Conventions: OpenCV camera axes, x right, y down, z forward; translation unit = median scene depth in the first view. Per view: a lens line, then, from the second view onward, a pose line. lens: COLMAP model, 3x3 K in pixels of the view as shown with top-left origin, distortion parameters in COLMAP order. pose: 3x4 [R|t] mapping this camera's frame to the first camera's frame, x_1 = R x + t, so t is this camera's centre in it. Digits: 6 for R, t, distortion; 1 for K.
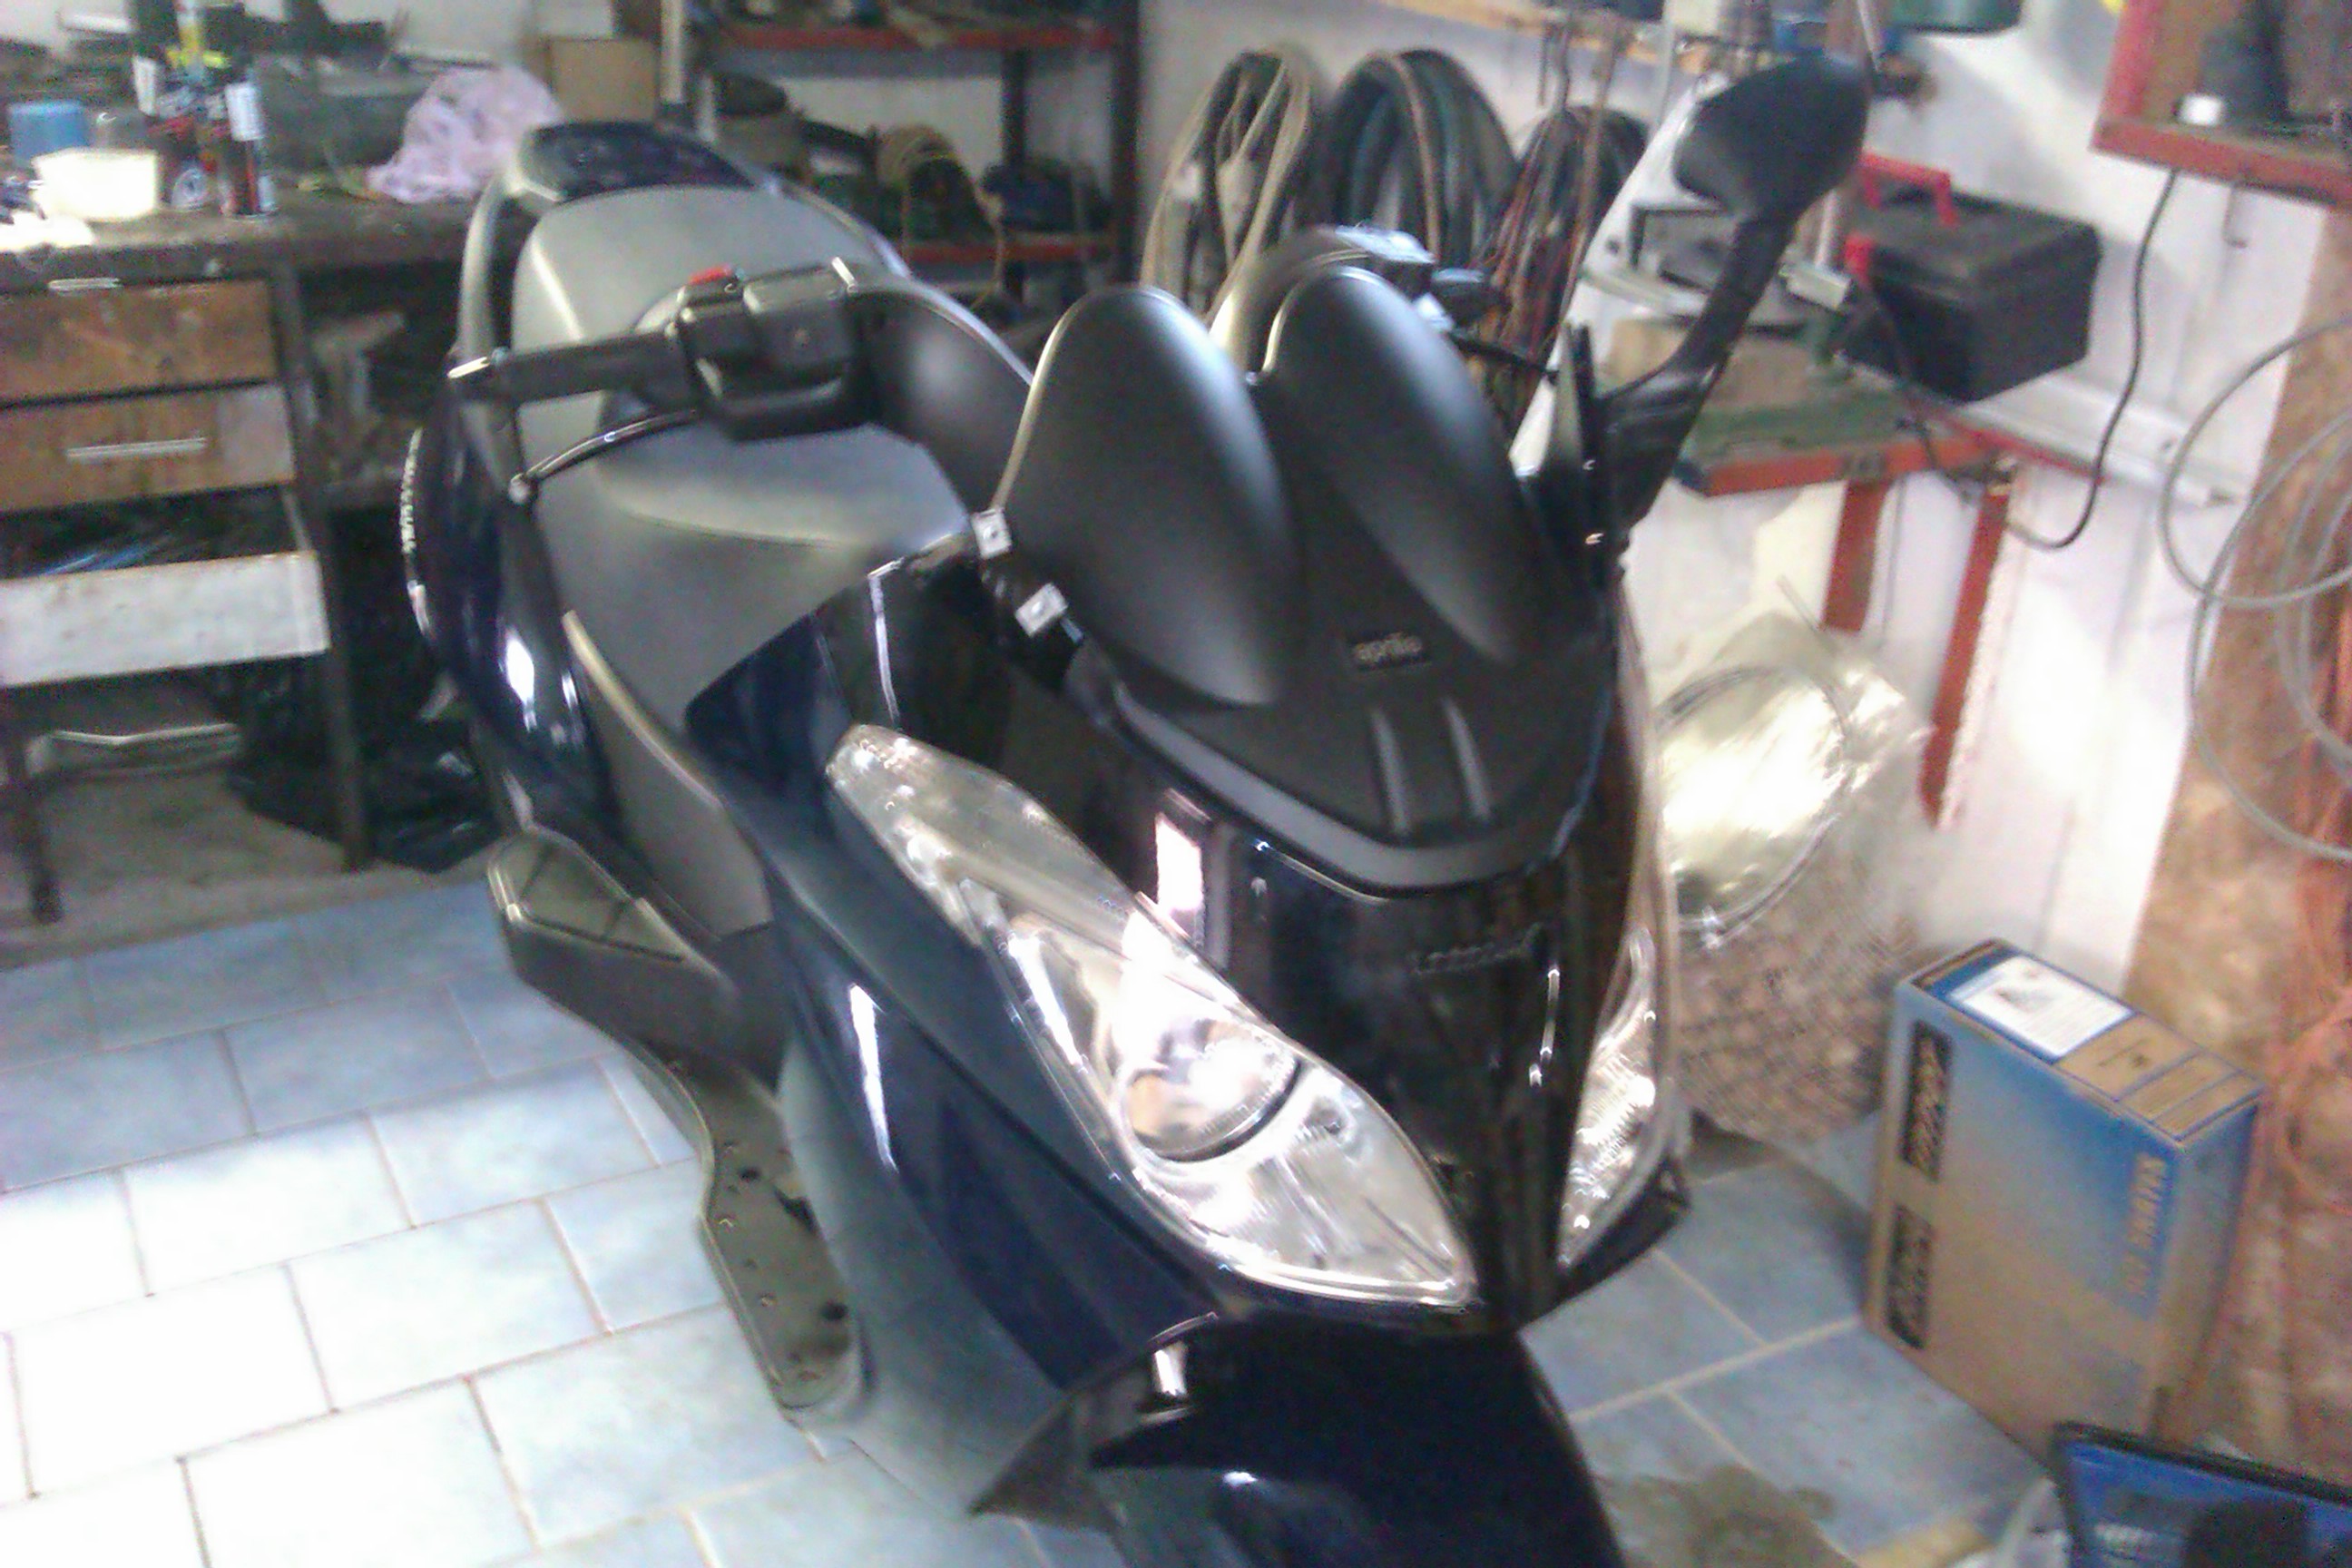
lens RADIAL K [[2337.3, 0, 1176.0], [0, 2337.3, 784.0], [0, 0, 1]] dist [-0.054339, -0.032583]
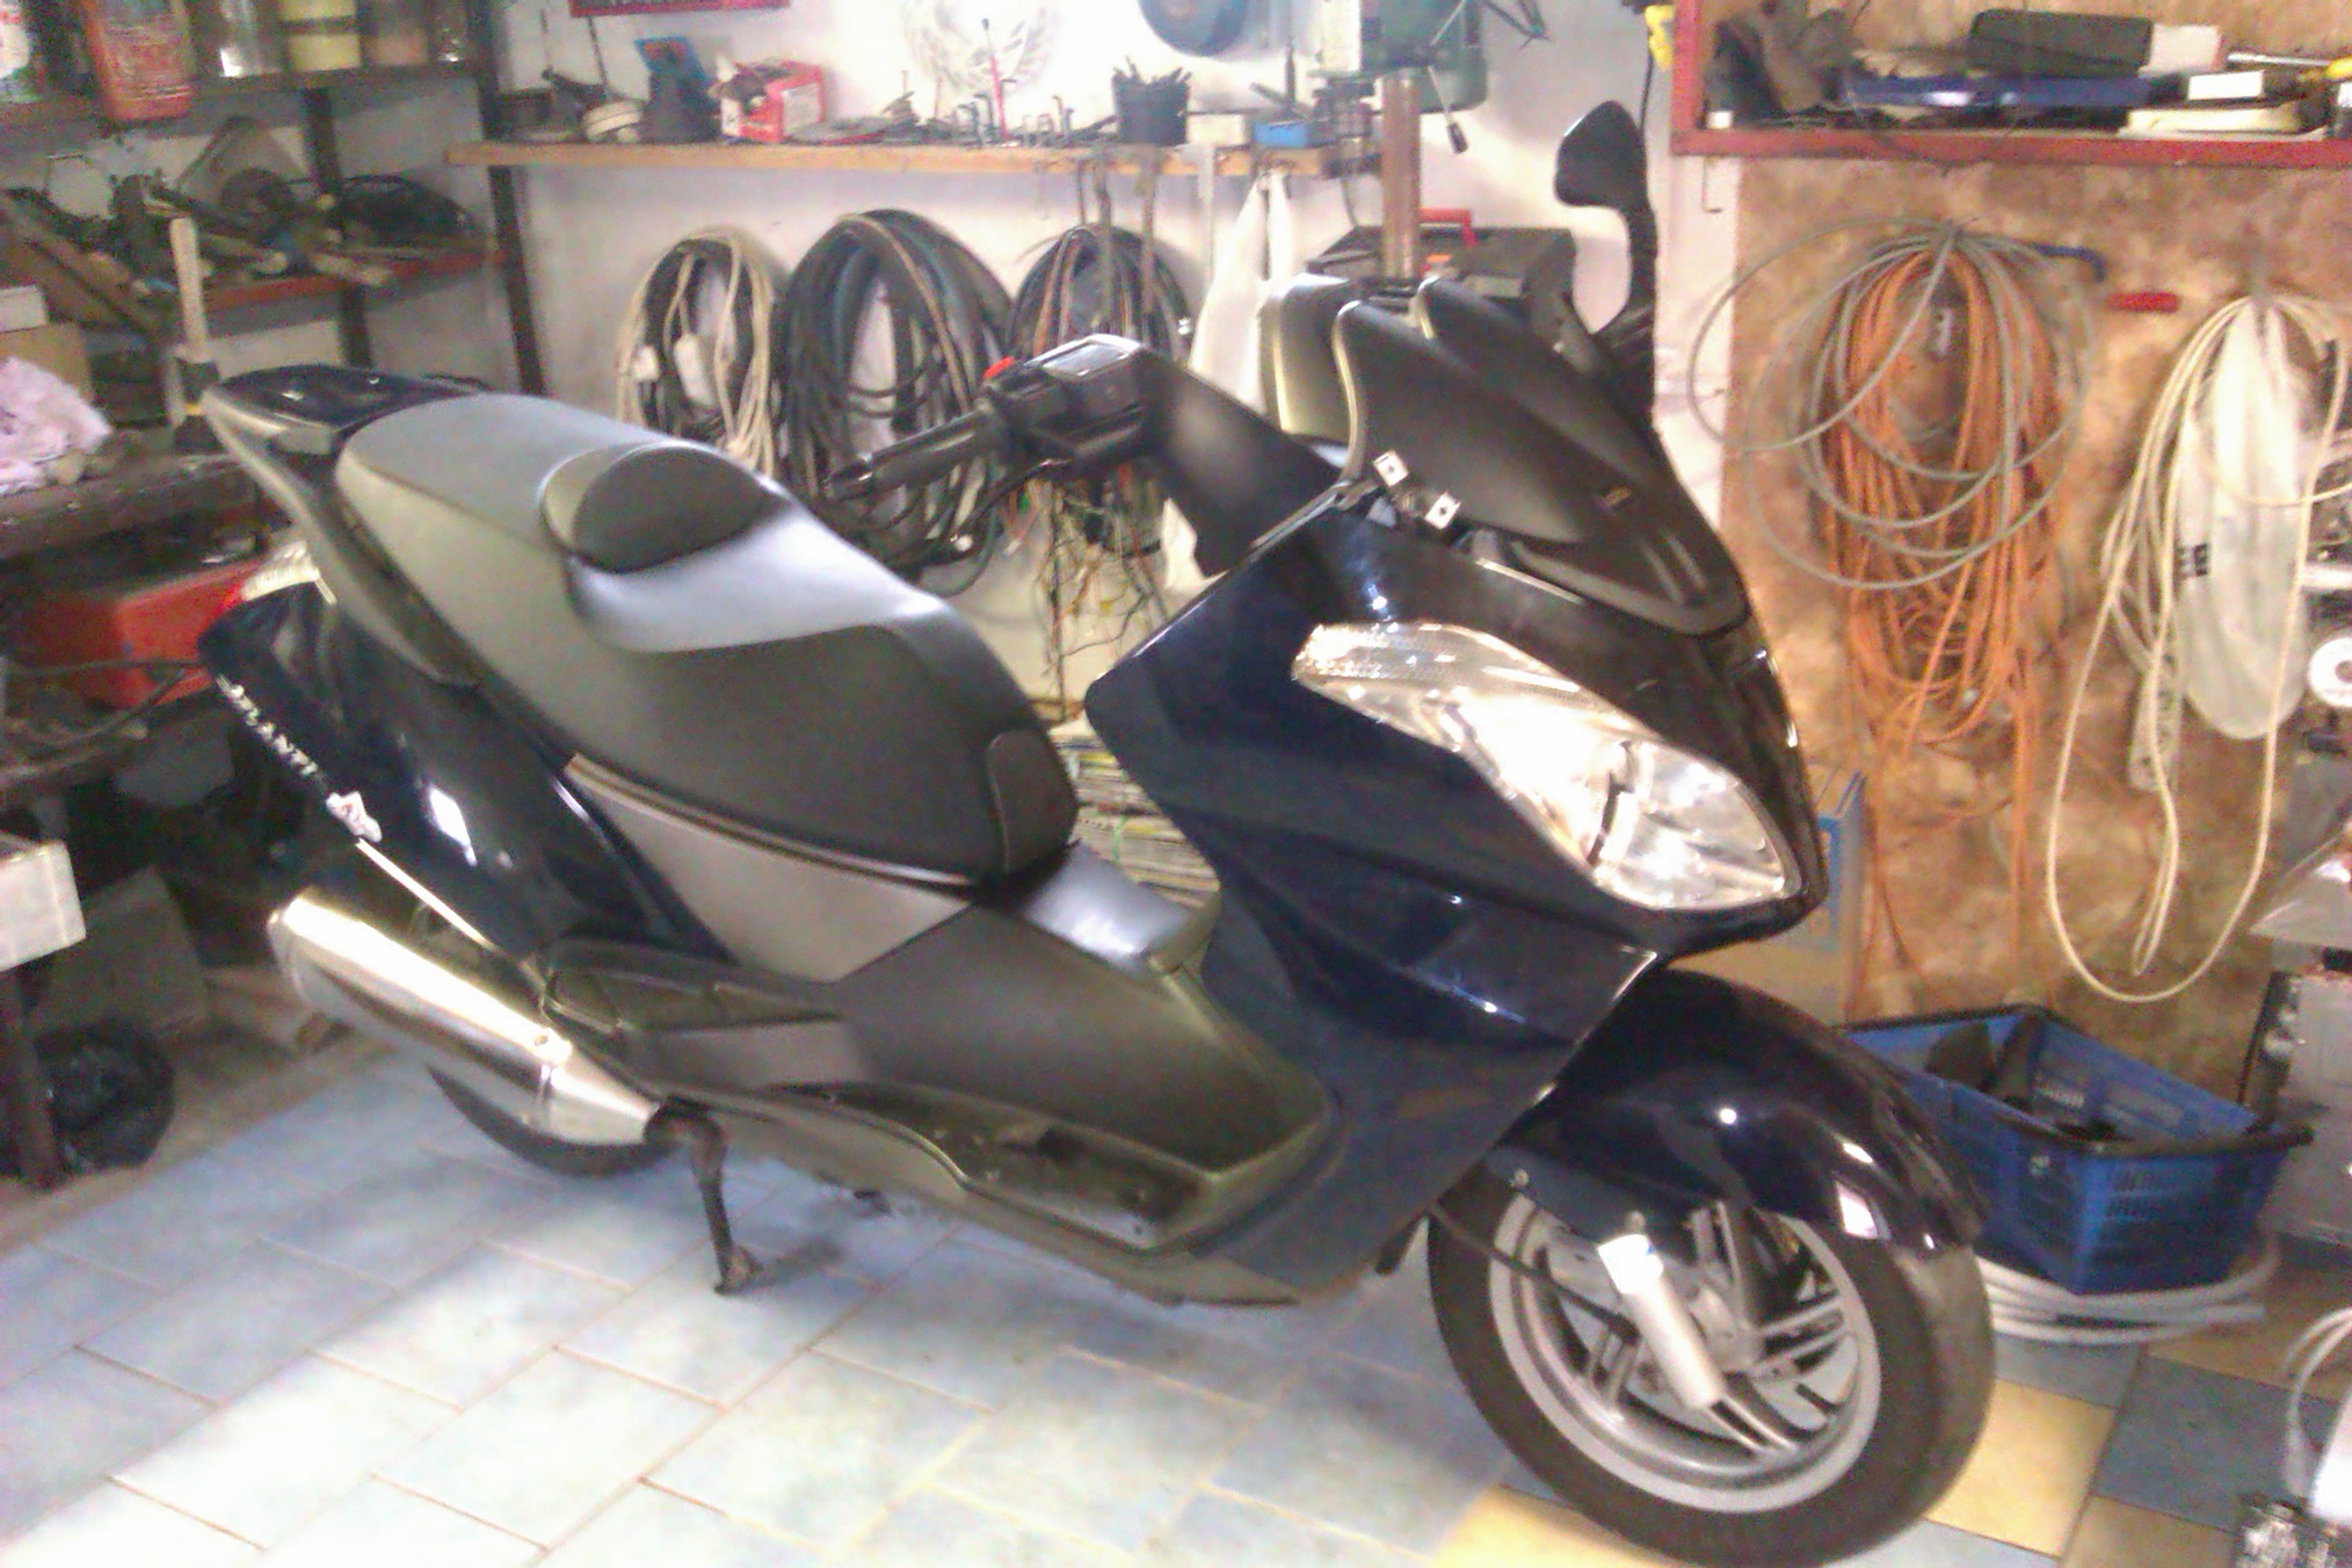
lens RADIAL K [[2337.3, 0, 1176.0], [0, 2337.3, 784.0], [0, 0, 1]] dist [-0.054339, -0.032583]
pose [[0.851210, -0.246471, 0.463351, -0.444450], [0.286578, 0.957907, -0.016923, 0.032121], [-0.439676, 0.147191, 0.886013, -0.090267]]
